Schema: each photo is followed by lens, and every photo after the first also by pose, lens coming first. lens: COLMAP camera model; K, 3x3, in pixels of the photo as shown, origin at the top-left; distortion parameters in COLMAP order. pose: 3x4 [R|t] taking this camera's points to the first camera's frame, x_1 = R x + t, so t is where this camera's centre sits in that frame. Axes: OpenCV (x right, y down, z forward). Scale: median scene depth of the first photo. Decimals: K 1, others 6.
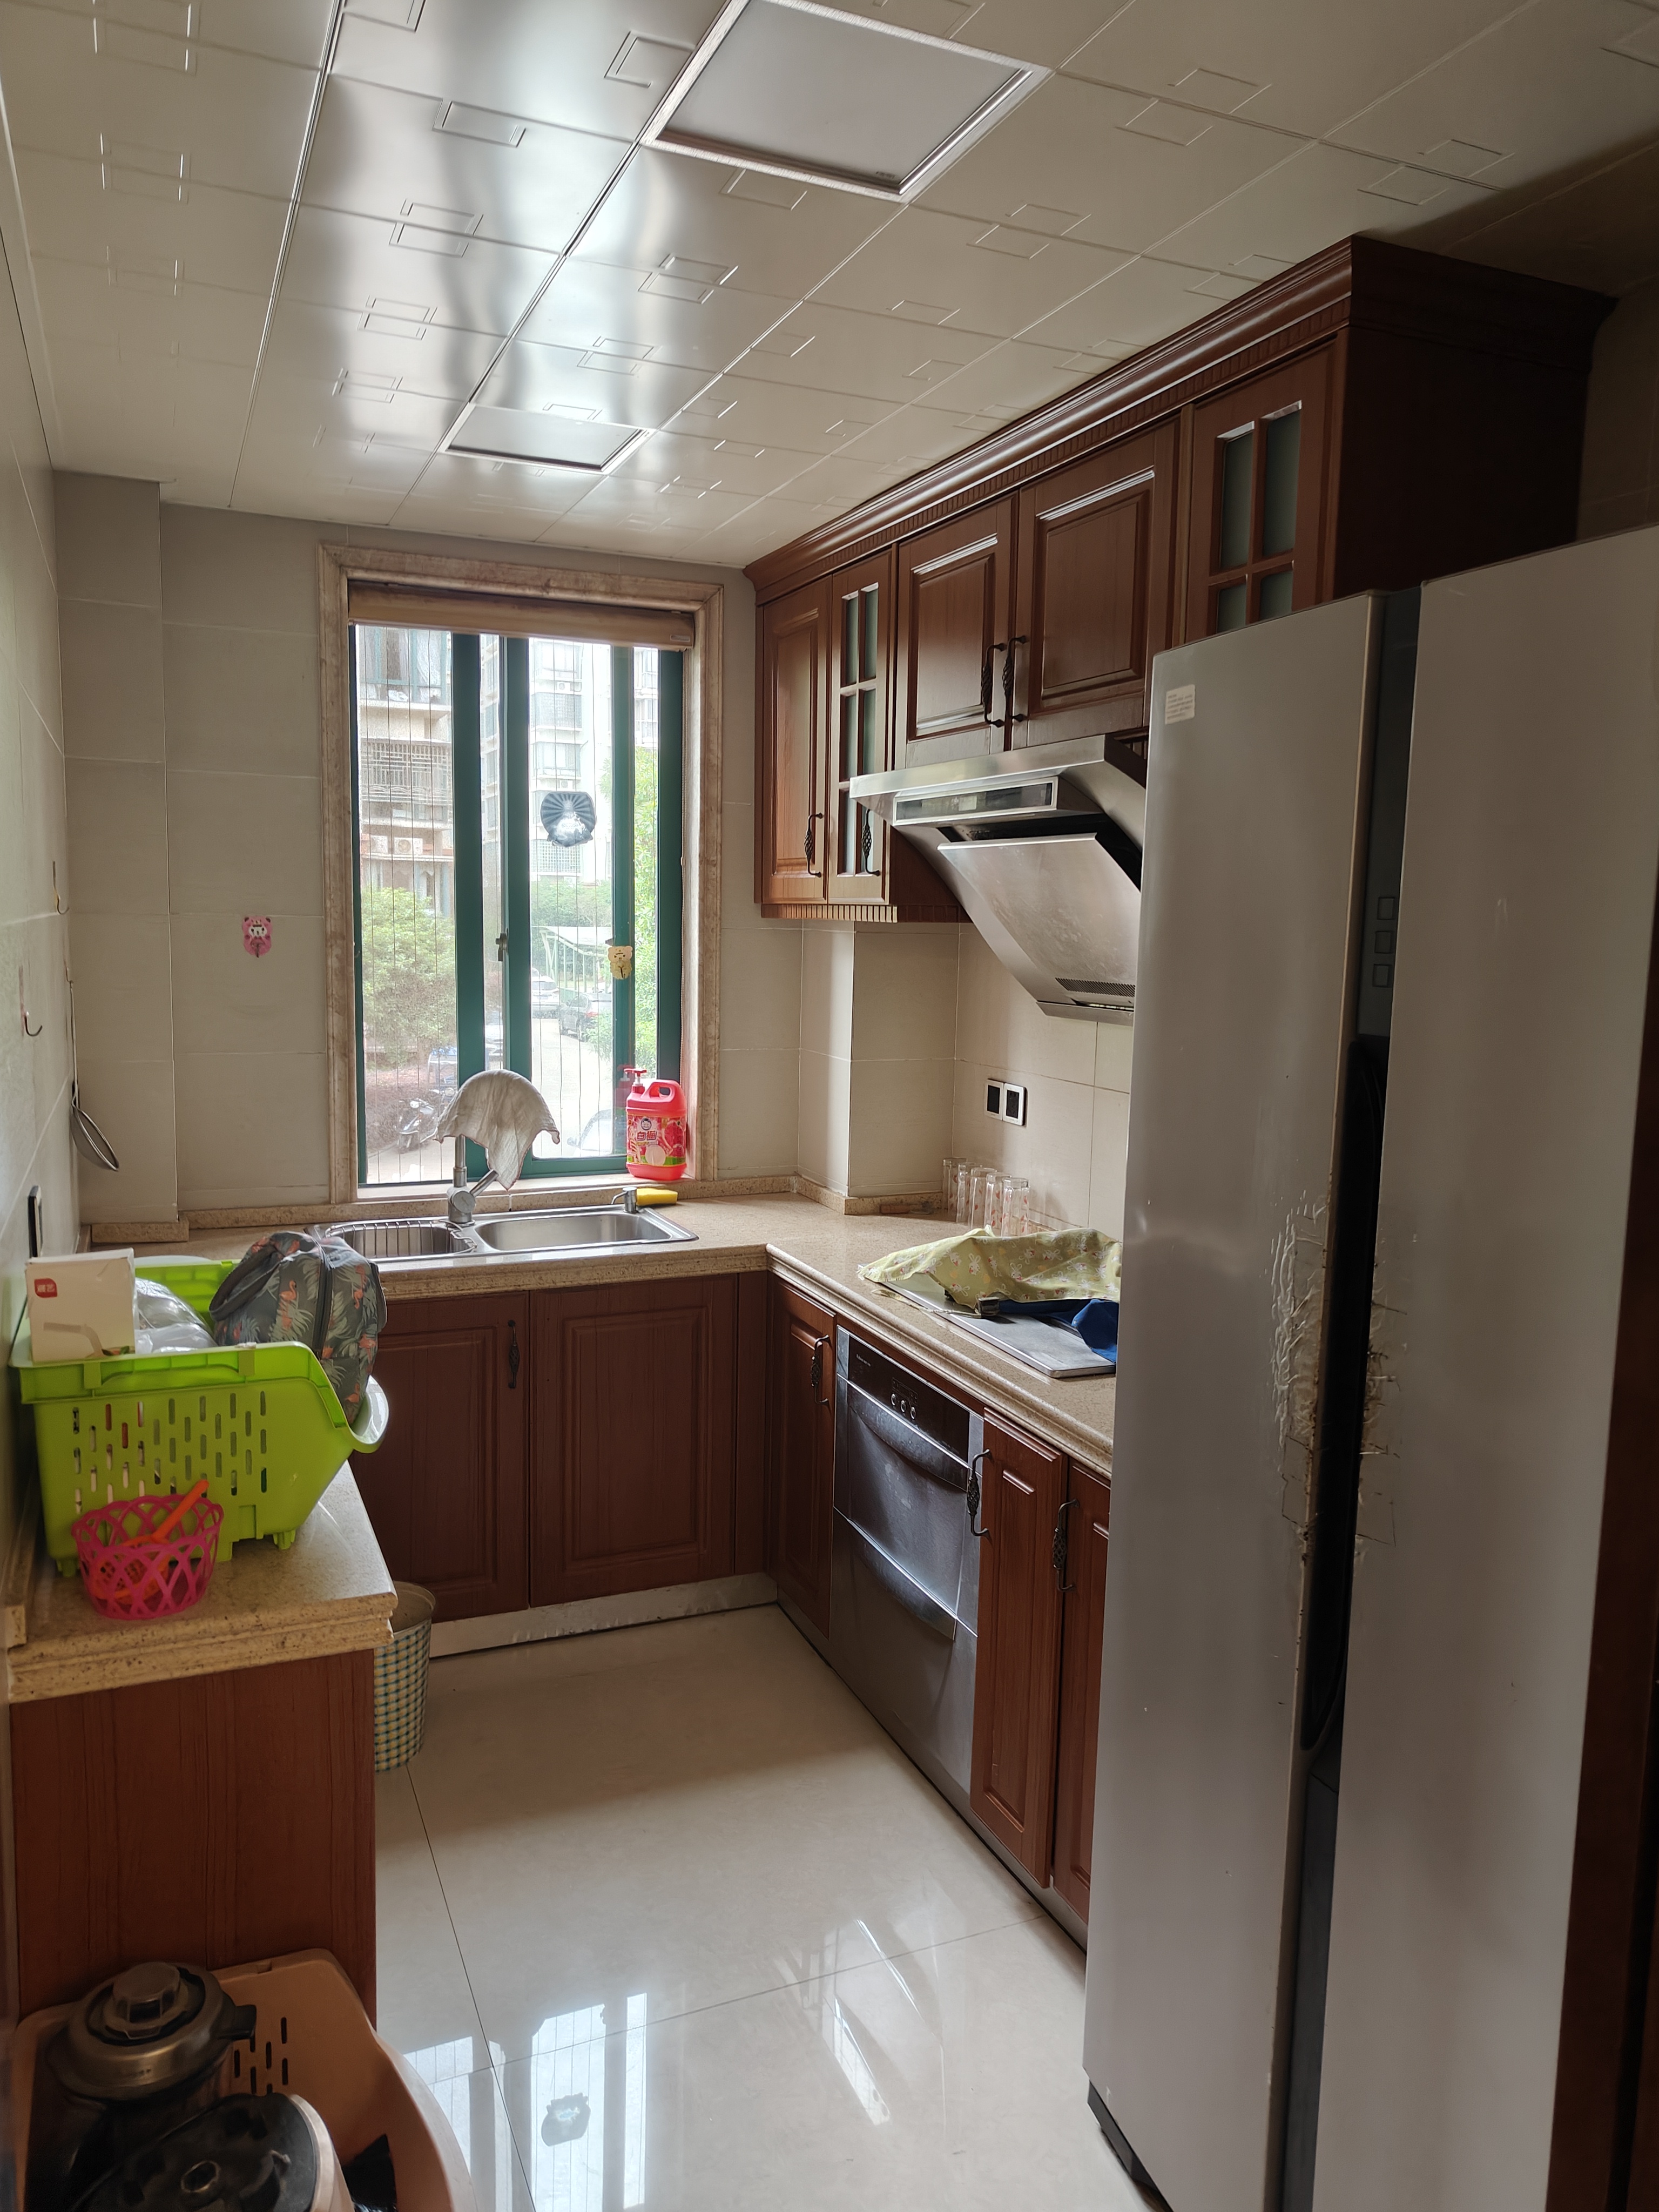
lens RADIAL K [[1561.6, 0, 823.9], [0, 1561.6, 1118.3], [0, 0, 1]] dist [0.003920, -0.015333]
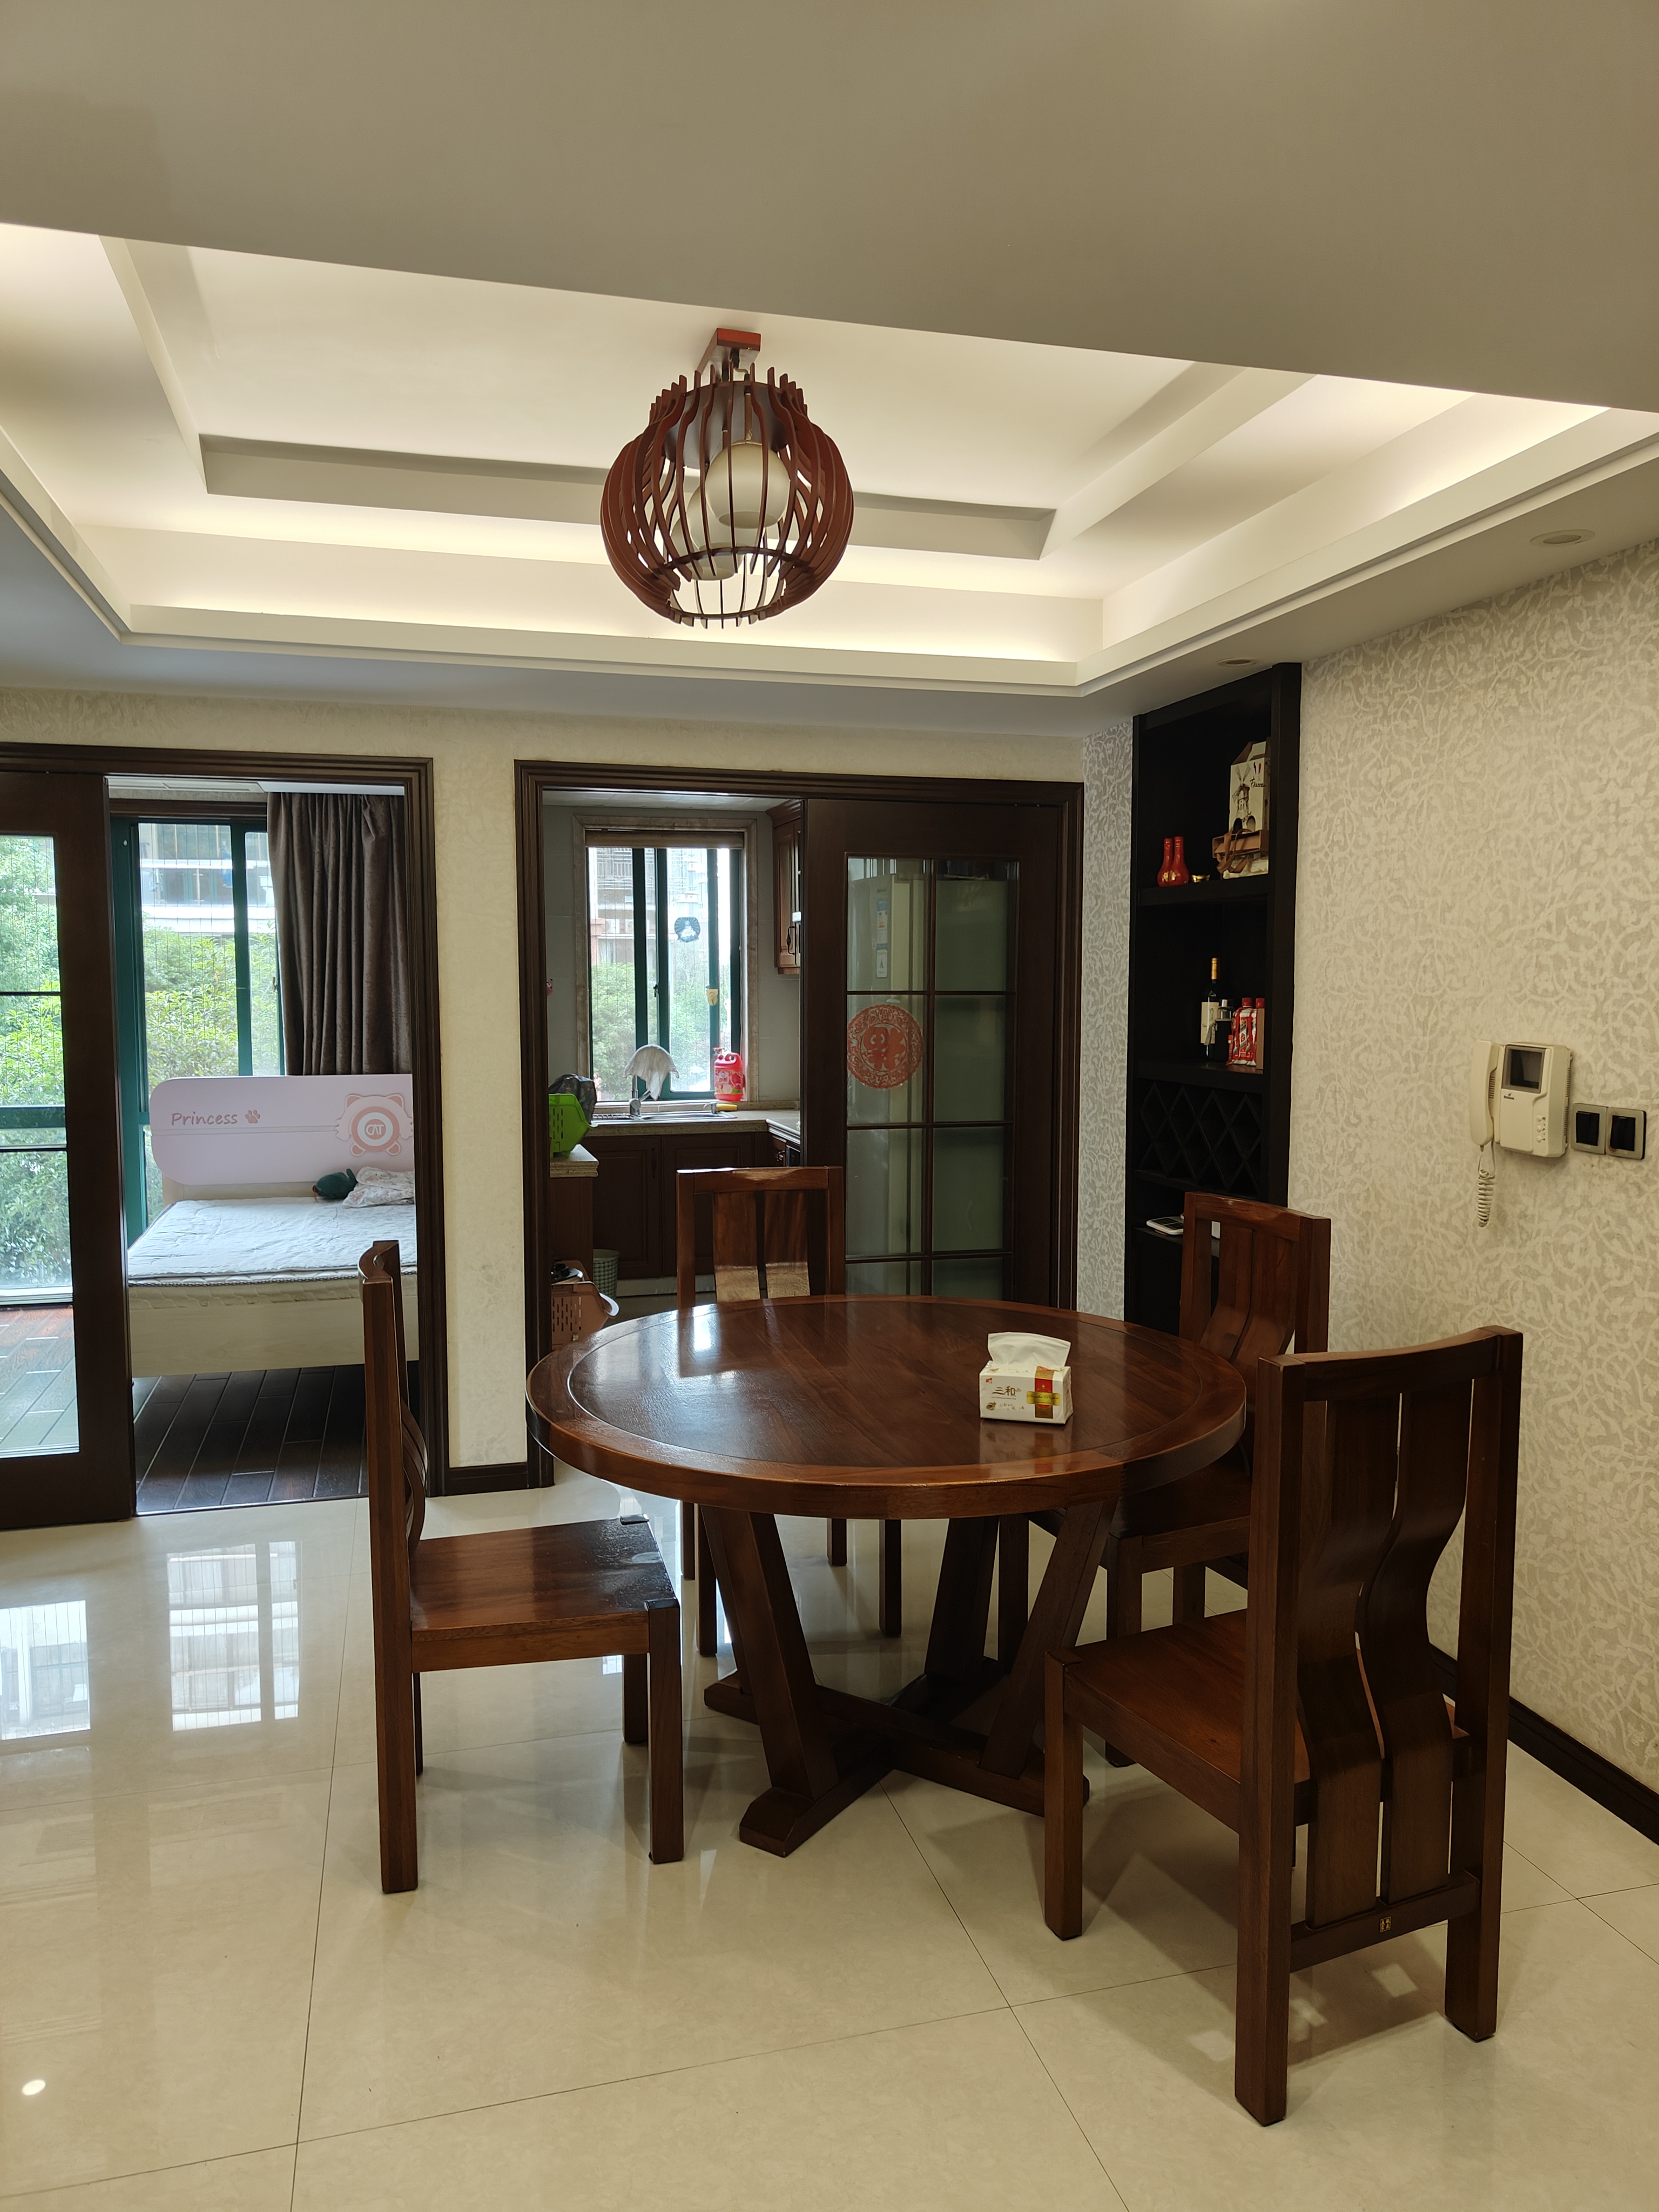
lens RADIAL K [[1561.6, 0, 829.2], [0, 1561.6, 1106.6], [0, 0, 1]] dist [0.003920, -0.015333]
pose [[0.990325, -0.010374, -0.138382, 0.320812], [0.003927, 0.998897, -0.046782, 0.148353], [0.138715, 0.045786, 0.989273, -1.065183]]
